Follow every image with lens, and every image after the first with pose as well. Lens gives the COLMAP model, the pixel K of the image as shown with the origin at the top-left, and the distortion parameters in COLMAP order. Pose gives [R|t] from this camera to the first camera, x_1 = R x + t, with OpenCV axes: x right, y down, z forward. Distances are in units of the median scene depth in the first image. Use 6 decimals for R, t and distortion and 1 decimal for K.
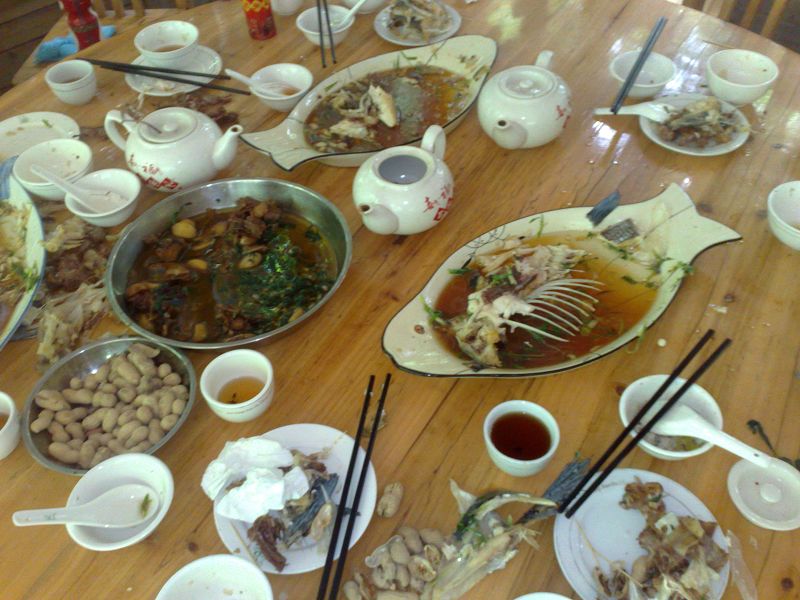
lens RADIAL K [[791.8, 0, 411.0], [0, 791.8, 301.8], [0, 0, 1]] dist [0.223760, -0.602842]
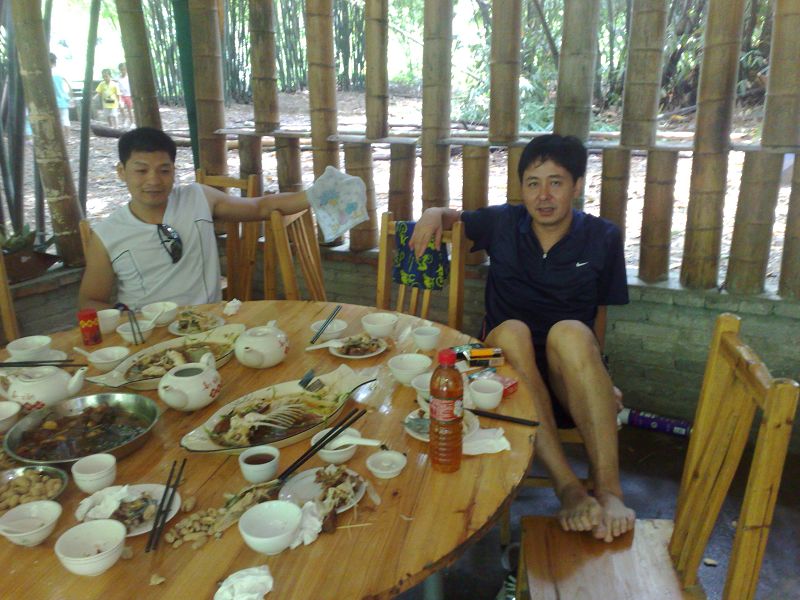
lens RADIAL K [[791.8, 0, 411.0], [0, 791.8, 301.8], [0, 0, 1]] dist [0.223760, -0.602842]
pose [[0.963997, -0.072529, 0.255832, 0.020321], [0.188564, 0.864807, -0.465352, 0.652785], [-0.187494, 0.496839, 0.847347, -0.697216]]
